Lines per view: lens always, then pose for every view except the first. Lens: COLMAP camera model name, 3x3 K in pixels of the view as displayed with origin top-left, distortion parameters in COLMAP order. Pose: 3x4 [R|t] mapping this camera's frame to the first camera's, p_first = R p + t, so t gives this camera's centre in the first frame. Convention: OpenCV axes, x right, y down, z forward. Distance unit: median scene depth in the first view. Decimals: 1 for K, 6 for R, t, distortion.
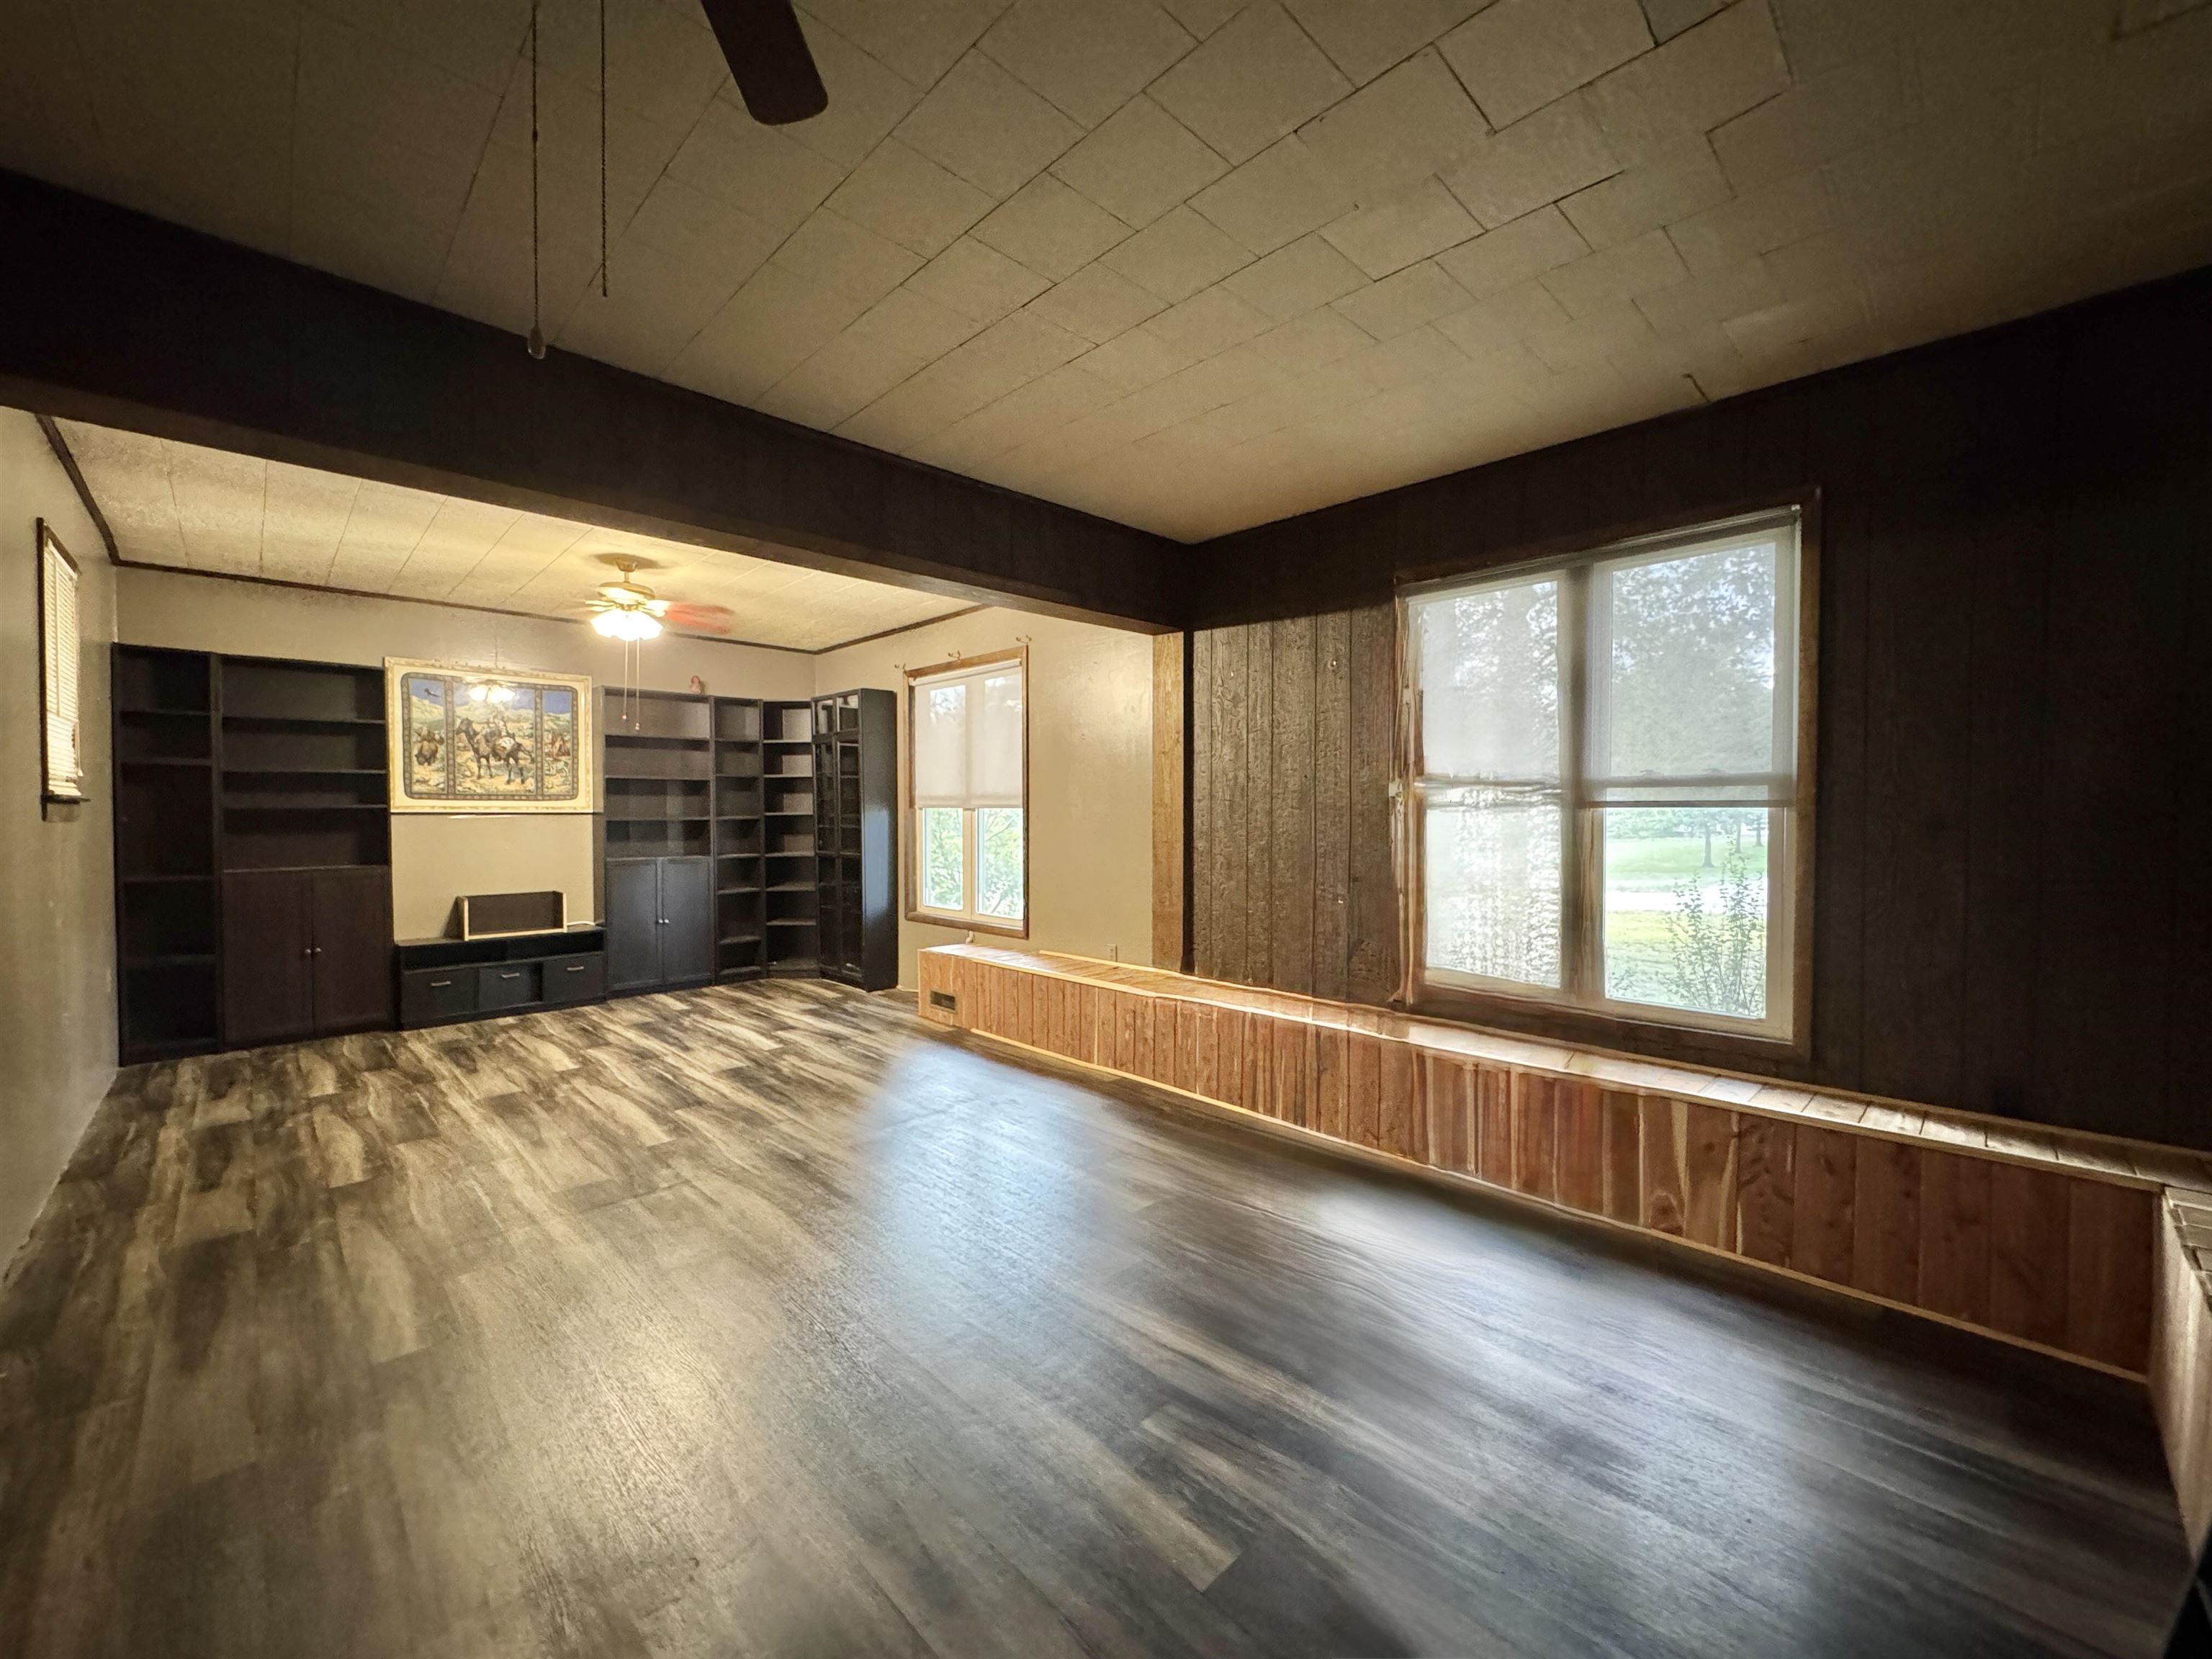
lens RADIAL K [[897.7, 0, 1098.7], [0, 897.7, 812.5], [0, 0, 1]] dist [-0.002983, 0.000595]
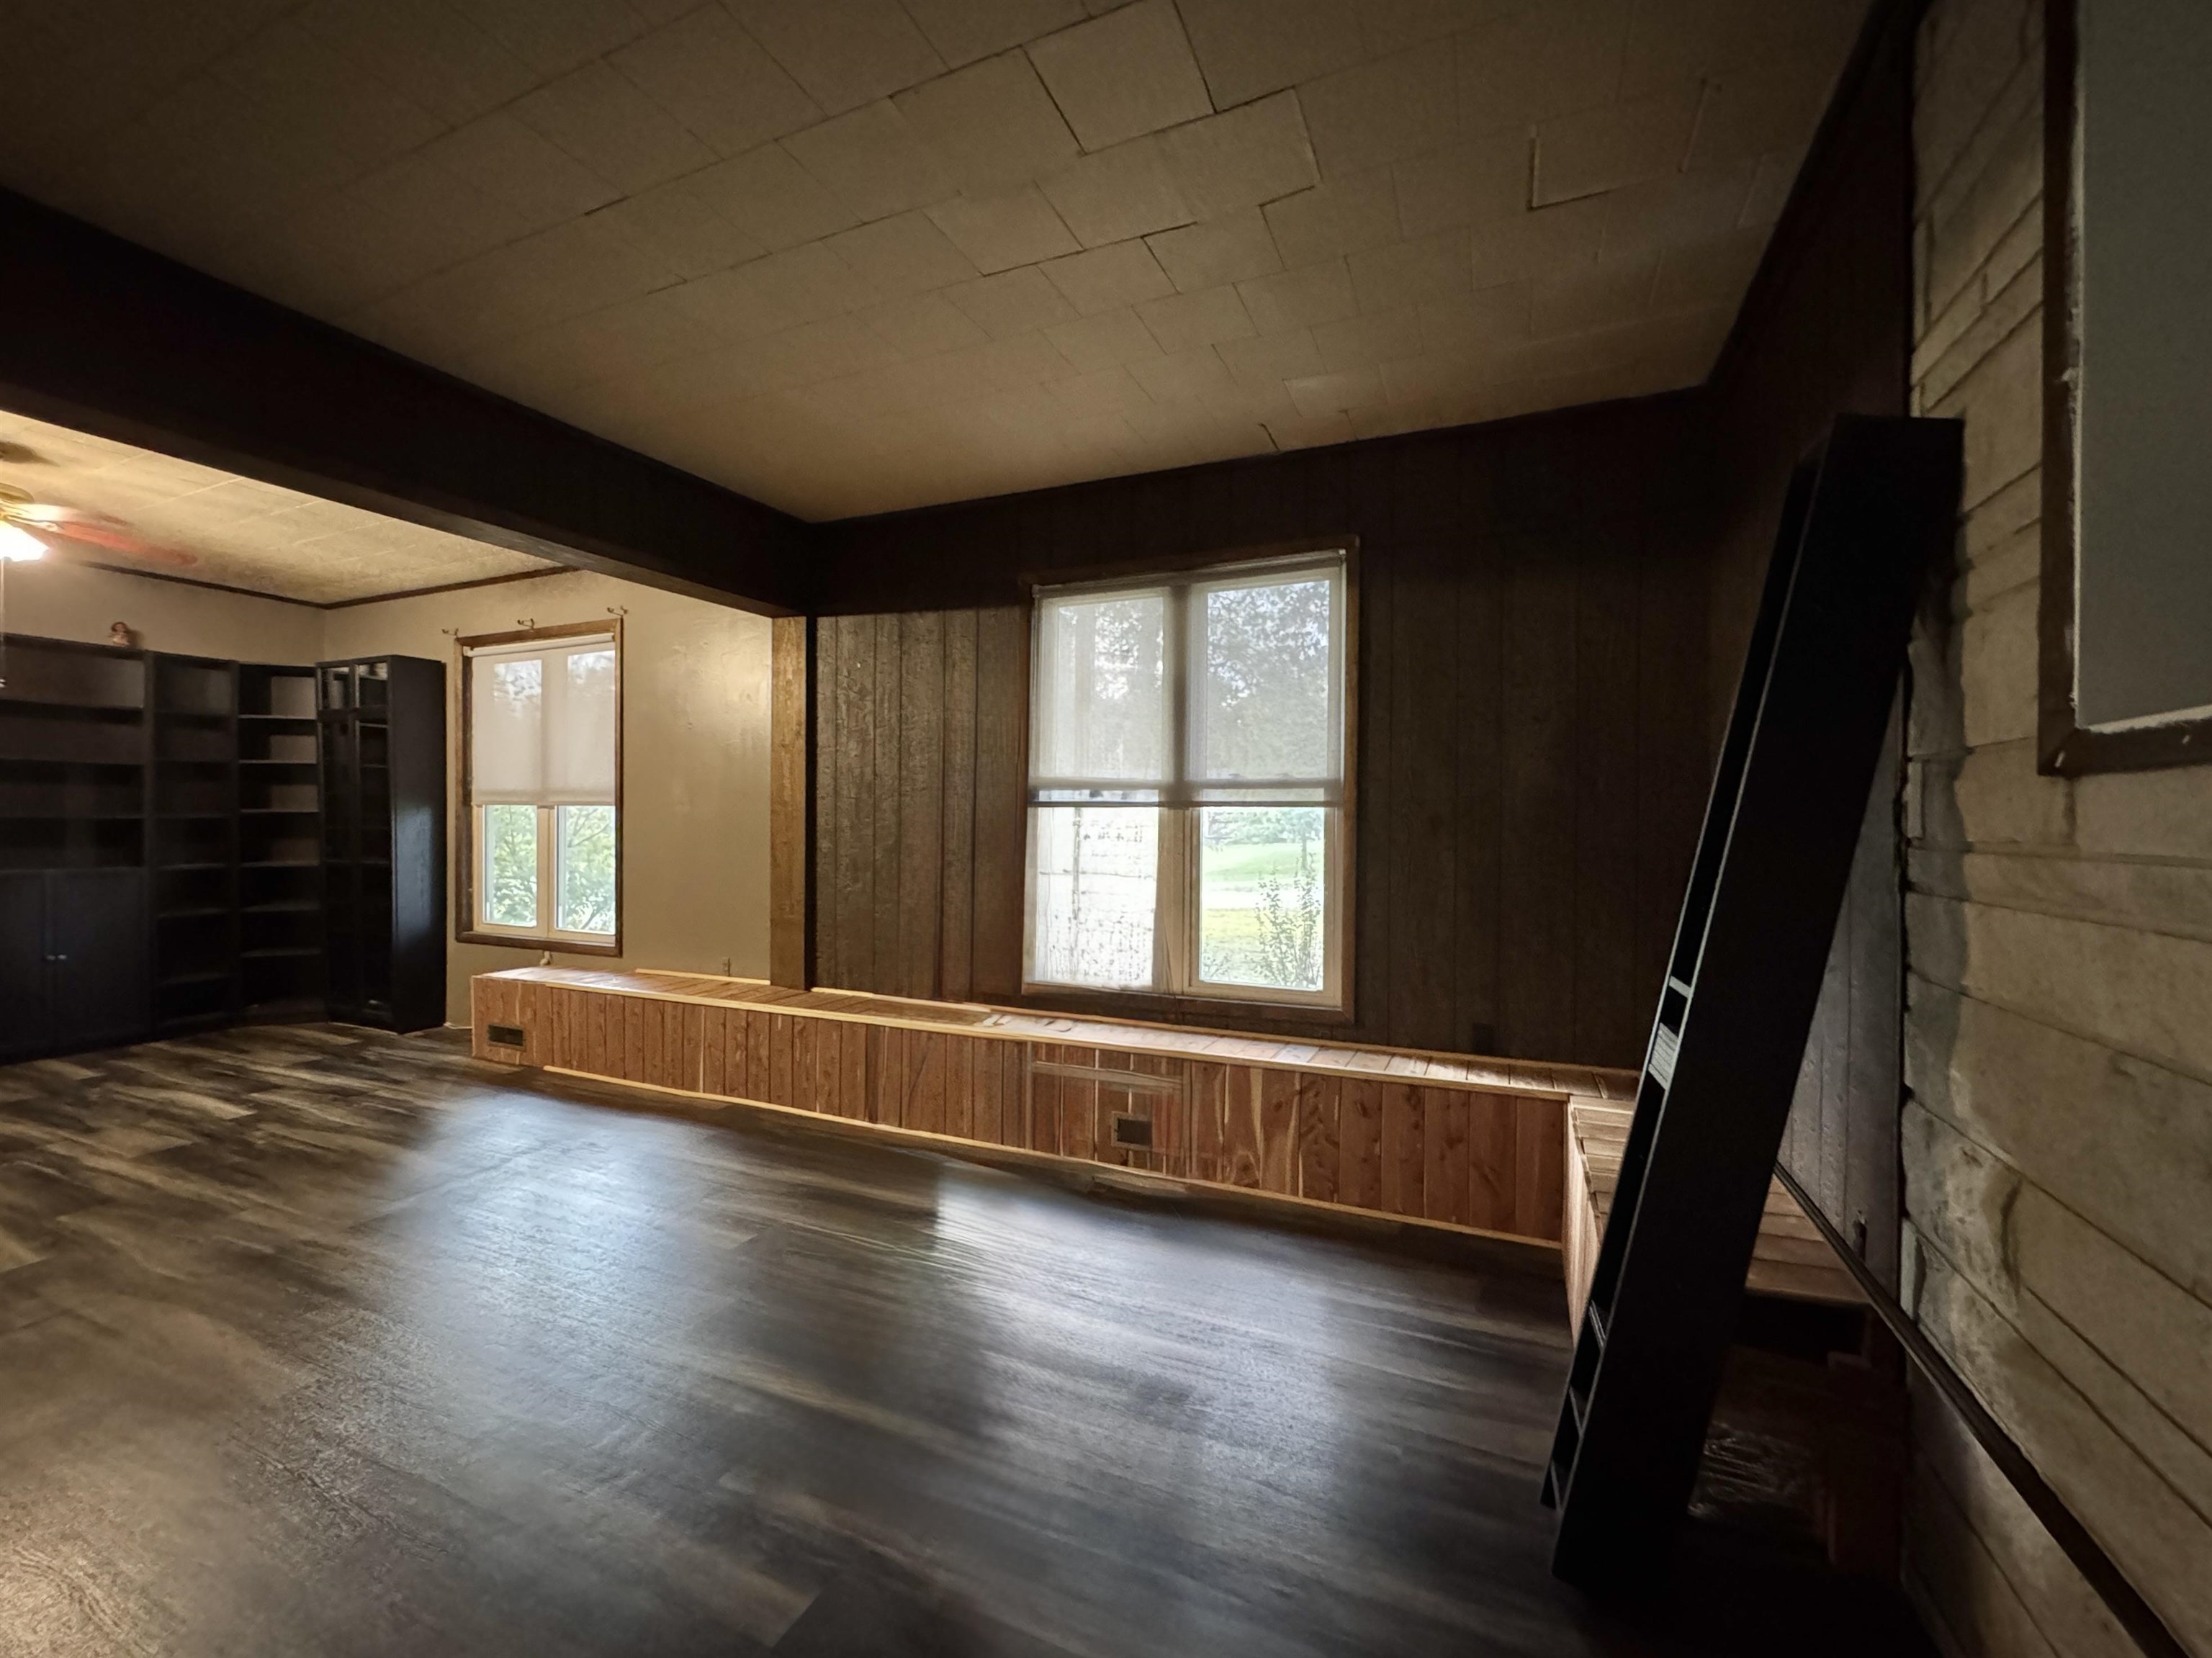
lens RADIAL K [[897.6, 0, 1167.7], [0, 897.6, 833.7], [0, 0, 1]] dist [-0.002983, 0.000595]
pose [[0.927668, 0.008042, 0.373319, 0.115660], [-0.004053, 0.999926, -0.011469, 0.039541], [-0.373384, 0.009126, 0.927632, -0.003730]]
